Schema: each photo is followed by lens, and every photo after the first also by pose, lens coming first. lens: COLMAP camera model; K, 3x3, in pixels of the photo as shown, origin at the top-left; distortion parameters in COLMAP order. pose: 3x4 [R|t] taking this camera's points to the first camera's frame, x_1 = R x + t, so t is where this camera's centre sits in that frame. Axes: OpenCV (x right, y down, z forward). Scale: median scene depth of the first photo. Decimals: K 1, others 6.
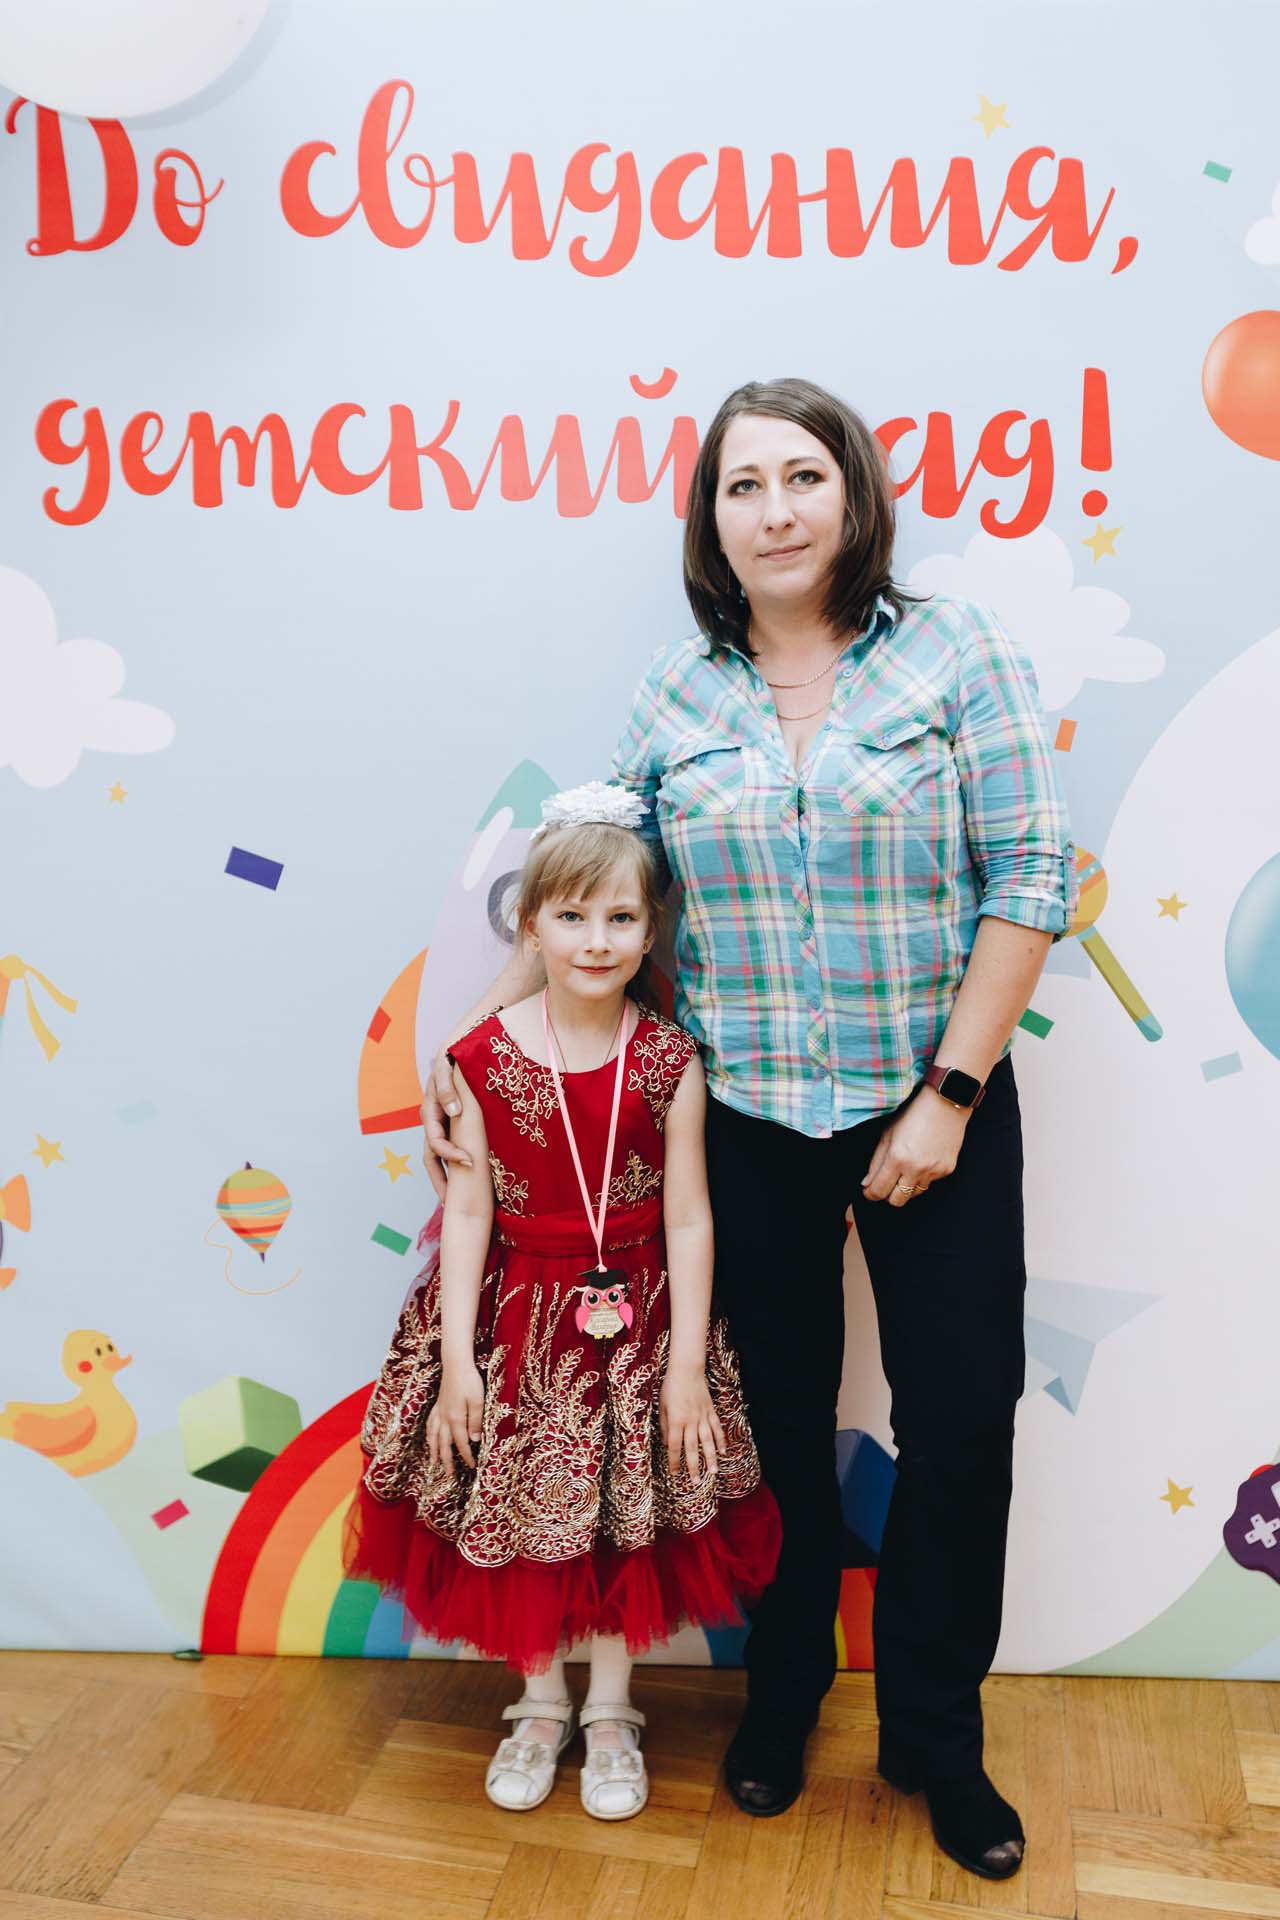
lens RADIAL K [[1773.2, 0, 635.7], [0, 1773.2, 1002.6], [0, 0, 1]] dist [-0.008057, 0.000000]
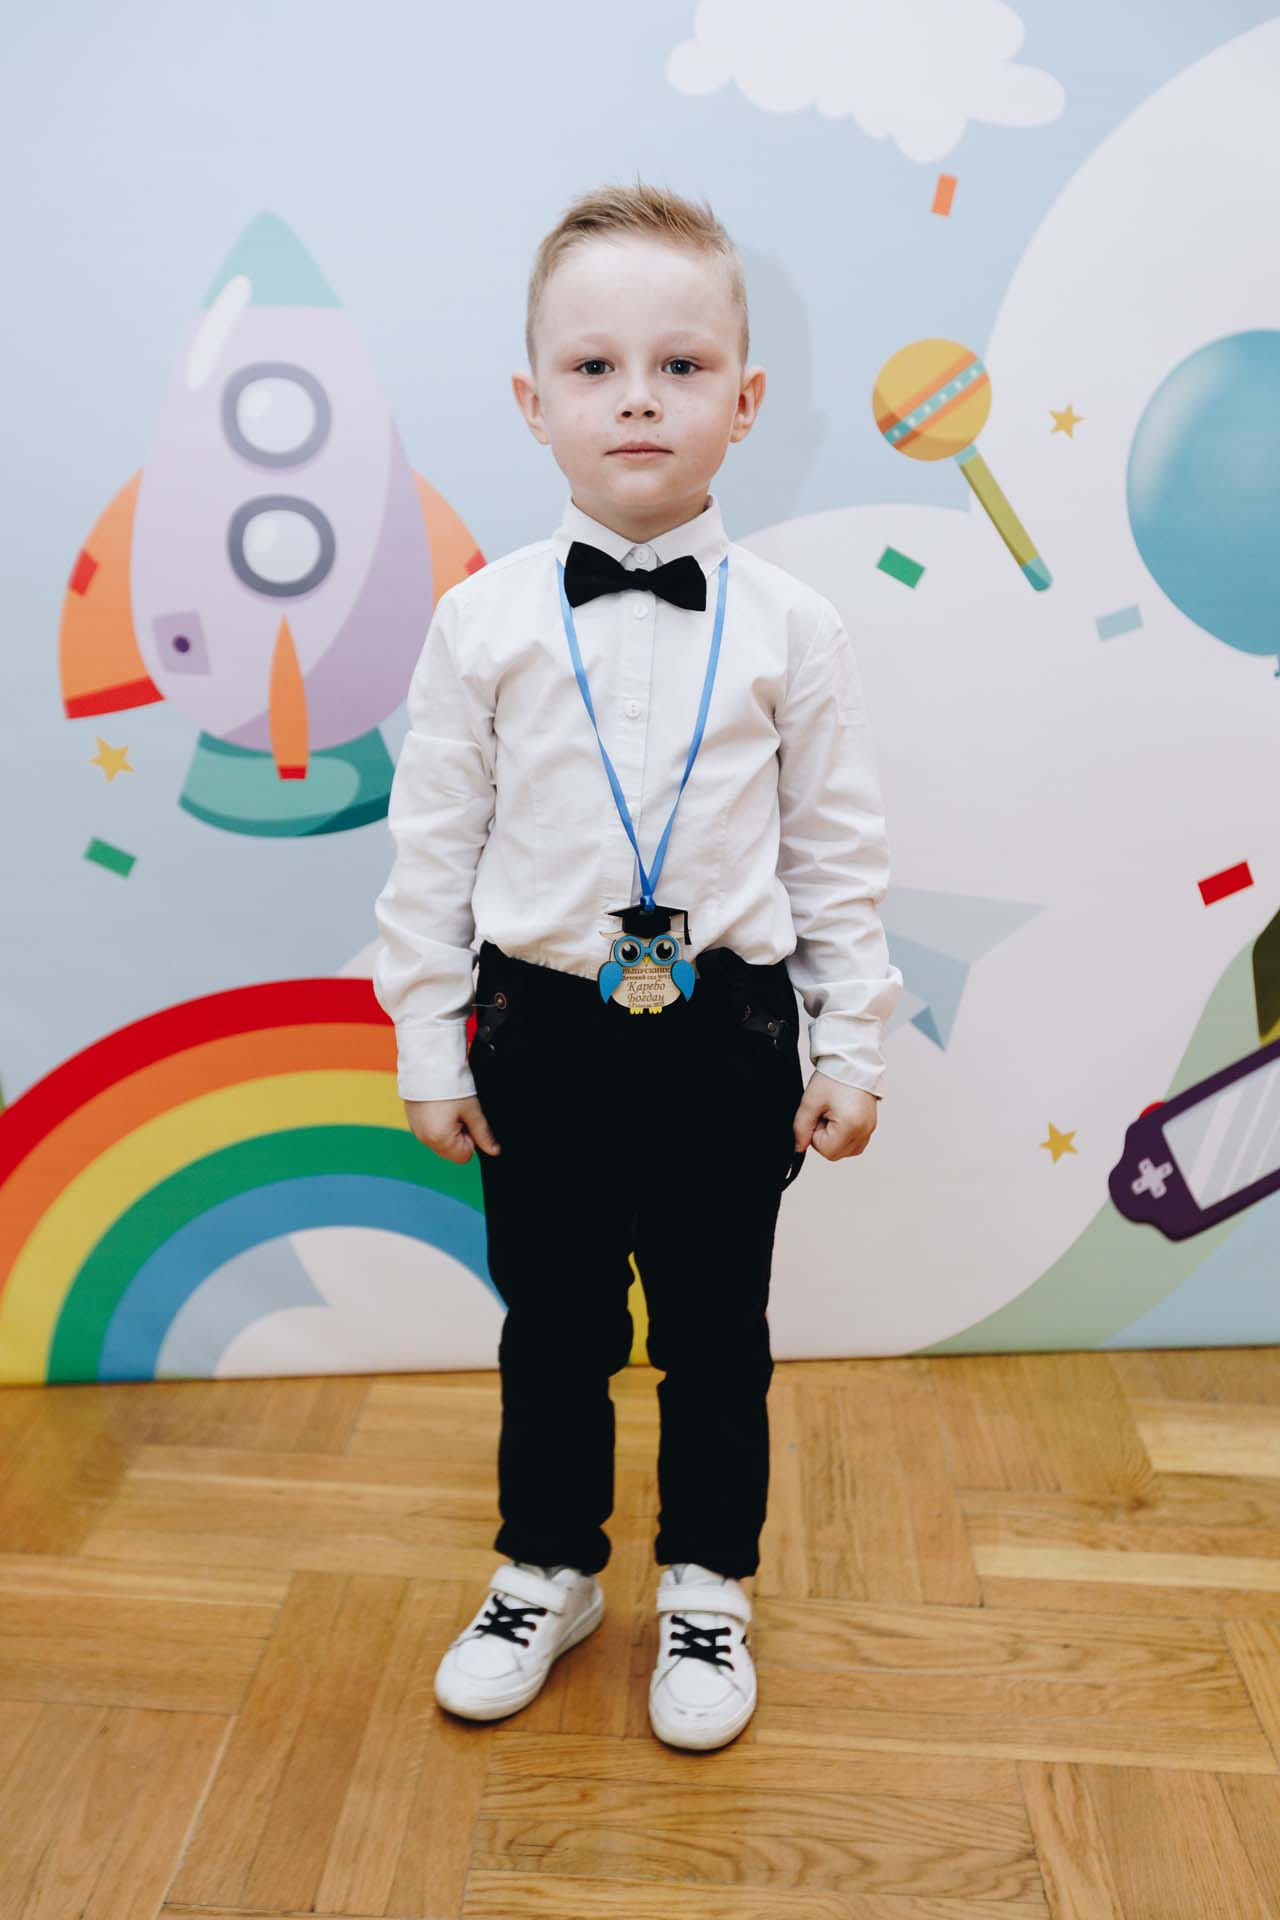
lens RADIAL K [[1773.2, 0, 616.8], [0, 1773.2, 982.5], [0, 0, 1]] dist [-0.008057, 0.000000]
pose [[0.990797, -0.028224, 0.132381, -0.022291], [0.017596, 0.996577, 0.080776, 0.141701], [-0.134207, -0.077703, 0.987902, 0.201300]]
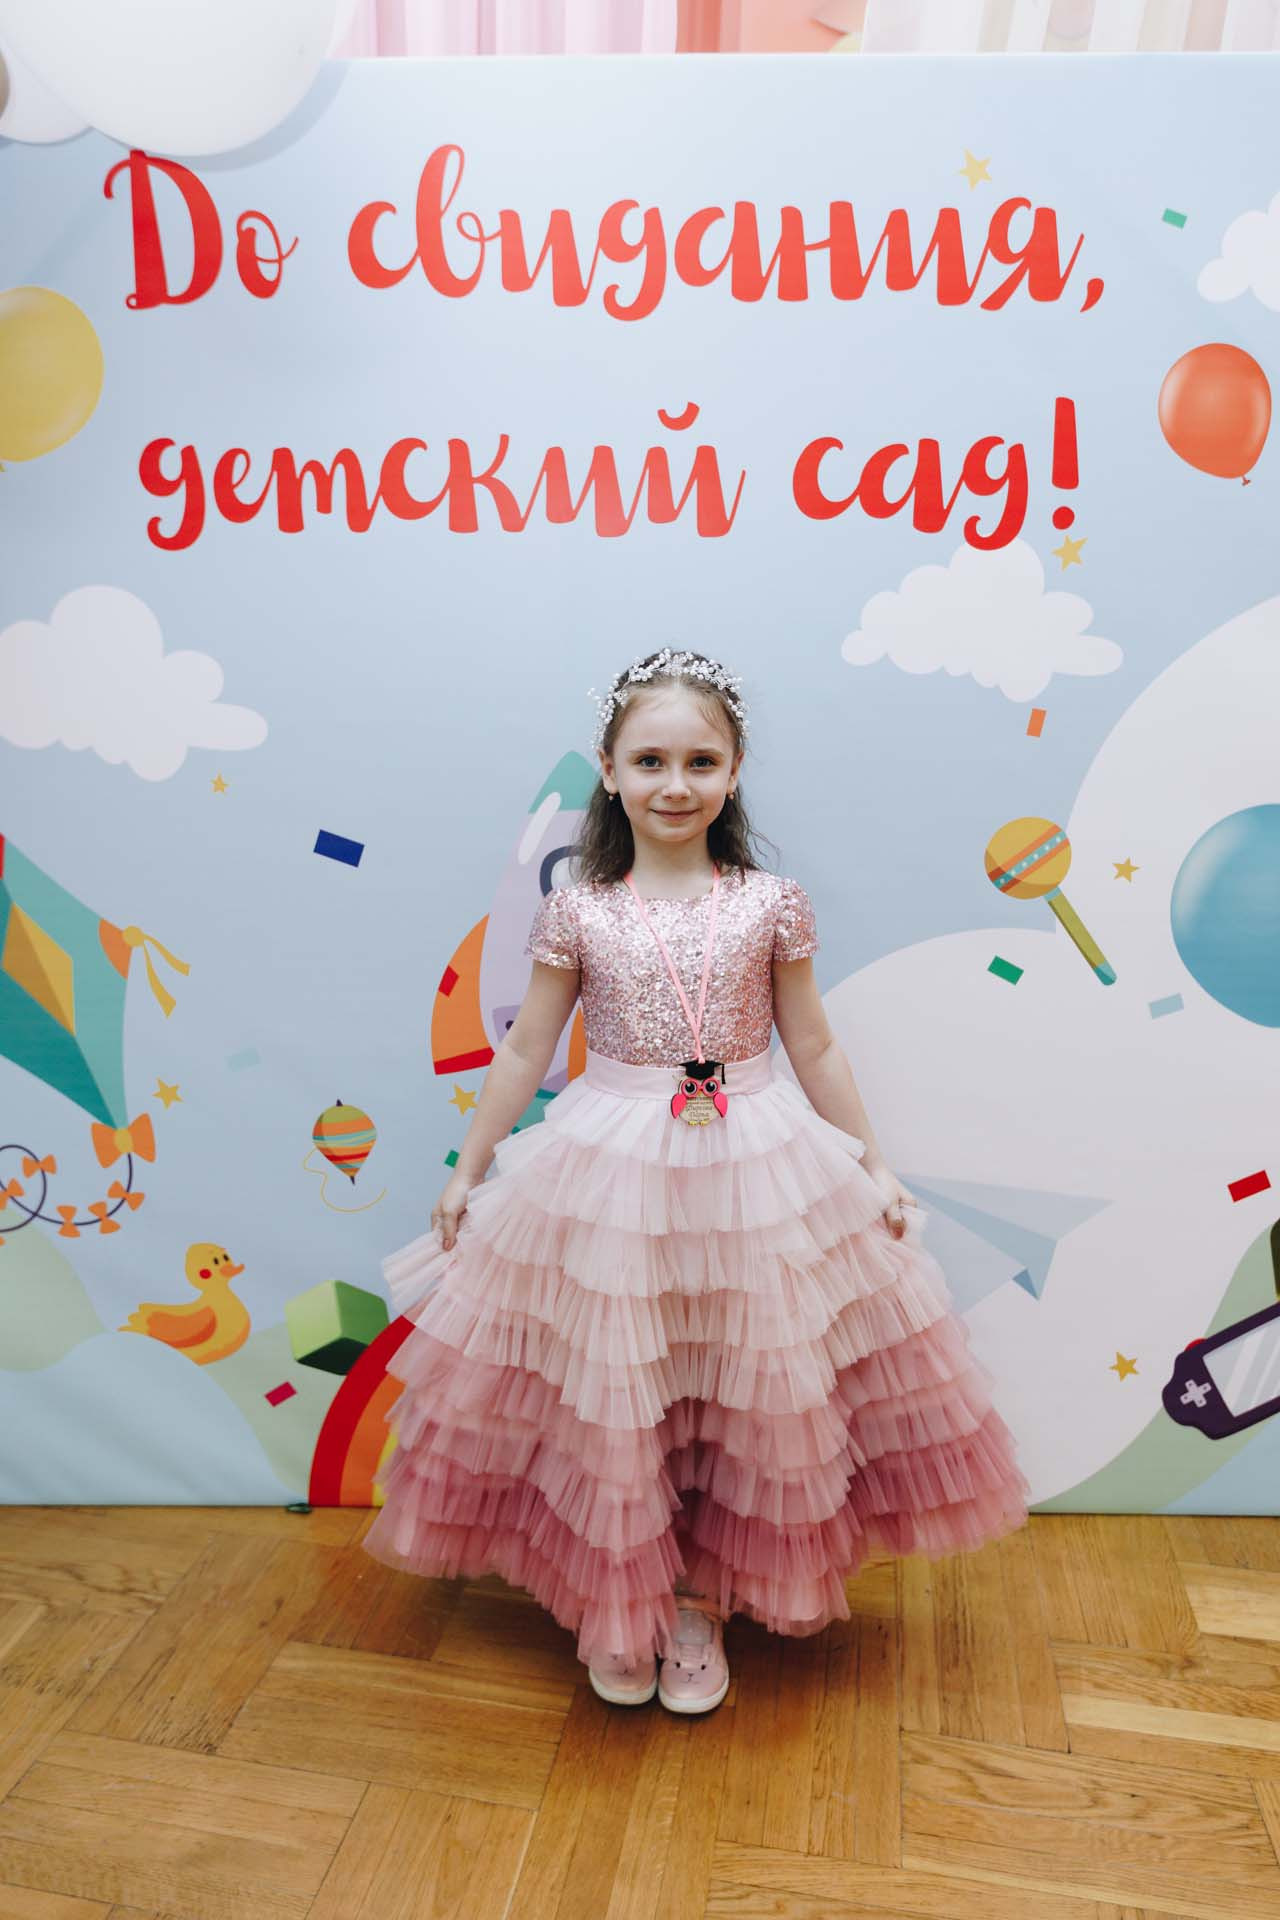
lens RADIAL K [[1244.3, 0, 634.7], [0, 1244.3, 988.7], [0, 0, 1]] dist [-0.004208, -0.001710]
pose [[0.999879, -0.014673, 0.005122, -0.027465], [0.014565, 0.999682, 0.020569, 0.002635], [-0.005422, -0.020492, 0.999775, 0.188980]]
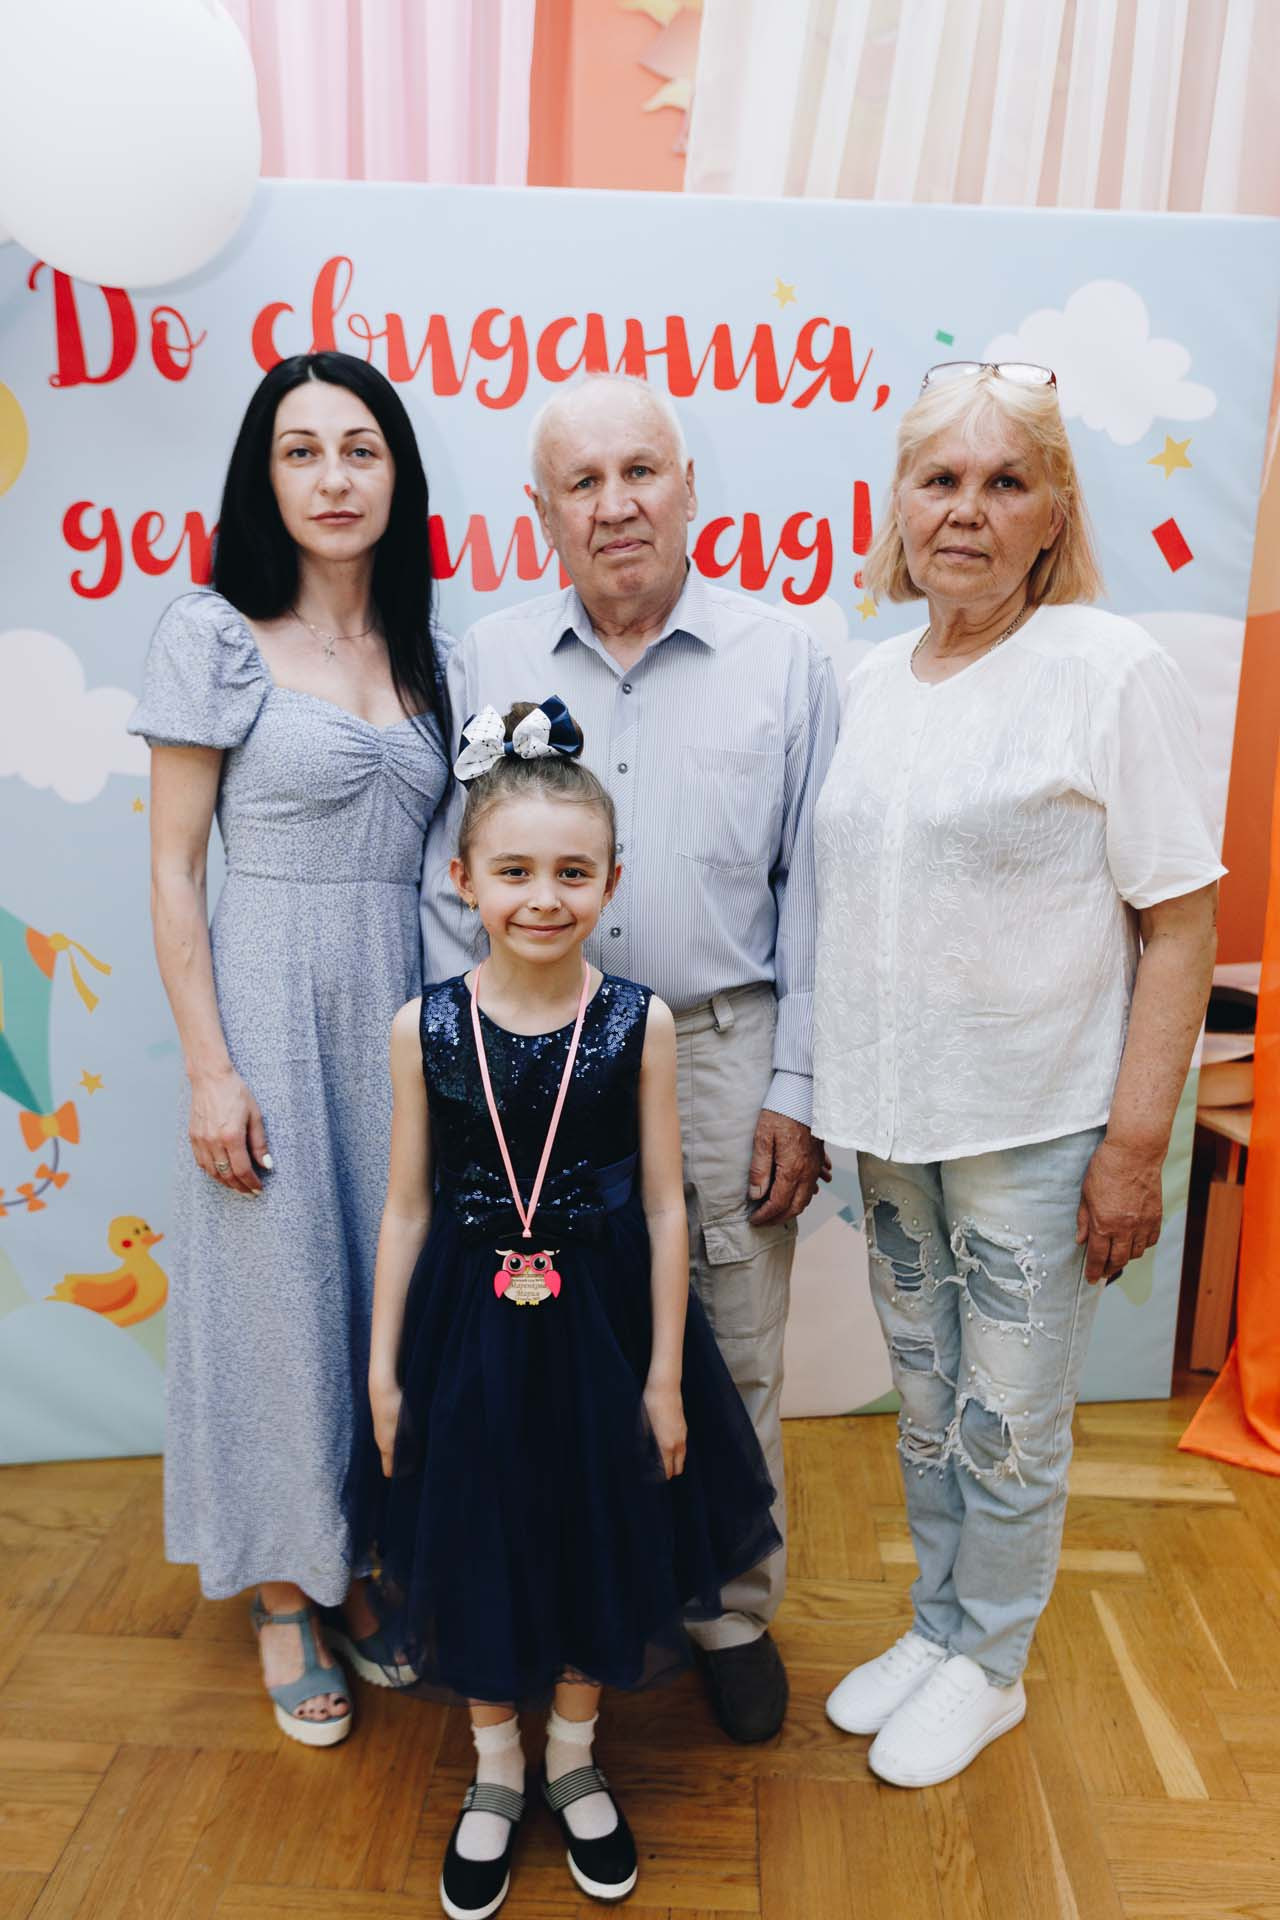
lens RADIAL K [[1385.7, 0, 621.6], [0, 1385.7, 987.6], [0, 0, 1]] dist [0.007696, -0.014379]
pose [[0.991235, -0.041098, 0.125559, -0.076481], [0.035599, 0.998319, 0.045731, -0.019517], [-0.127227, -0.040860, 0.991032, -0.063397]]
